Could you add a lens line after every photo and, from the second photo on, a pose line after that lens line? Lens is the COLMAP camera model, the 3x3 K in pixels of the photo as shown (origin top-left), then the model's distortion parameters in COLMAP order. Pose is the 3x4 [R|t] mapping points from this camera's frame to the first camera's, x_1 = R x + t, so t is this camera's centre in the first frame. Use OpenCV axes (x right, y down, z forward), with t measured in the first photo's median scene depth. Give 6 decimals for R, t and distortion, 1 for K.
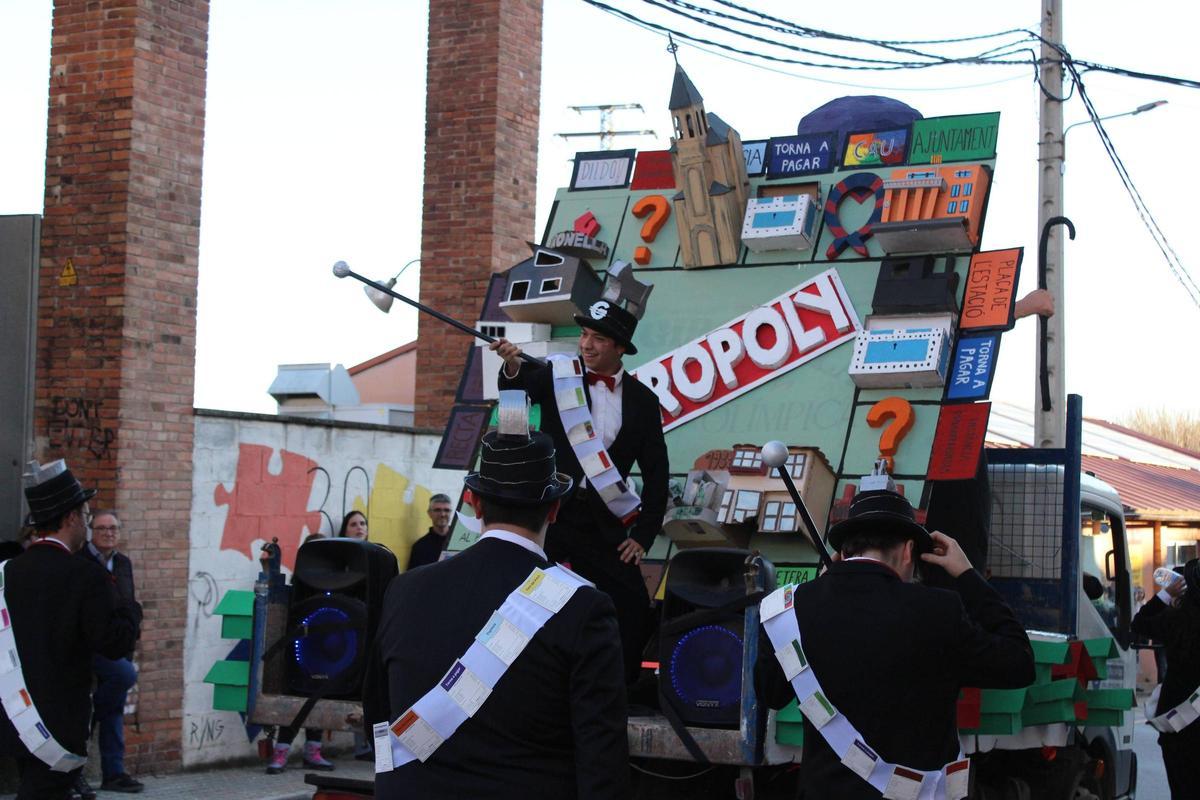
lens RADIAL K [[2113.7, 0, 600.0], [0, 2113.7, 400.0], [0, 0, 1]] dist [-0.038135, -0.070175]
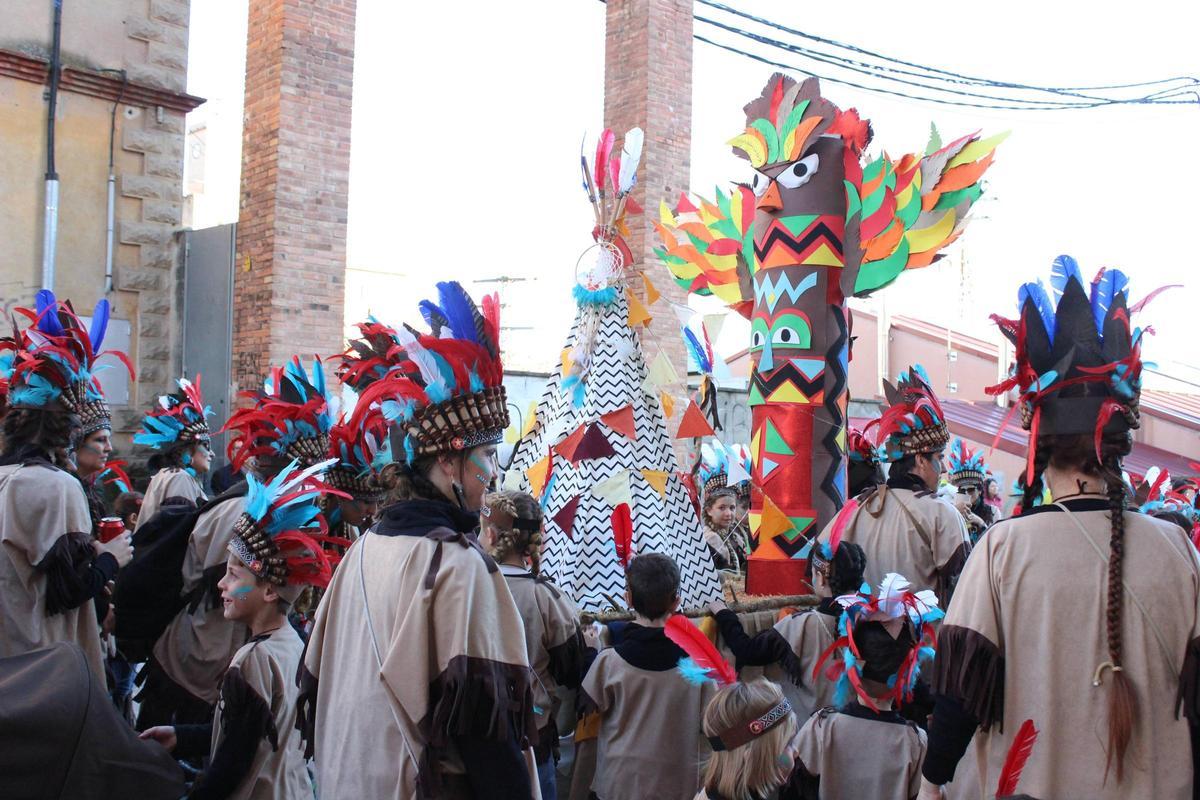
lens RADIAL K [[1247.1, 0, 600.0], [0, 1247.1, 400.0], [0, 0, 1]] dist [-0.115094, 0.013701]
pose [[0.935063, -0.022817, -0.353747, 0.241160], [0.023722, 0.999717, -0.001778, 0.035888], [0.353687, -0.006729, 0.935340, 0.325770]]
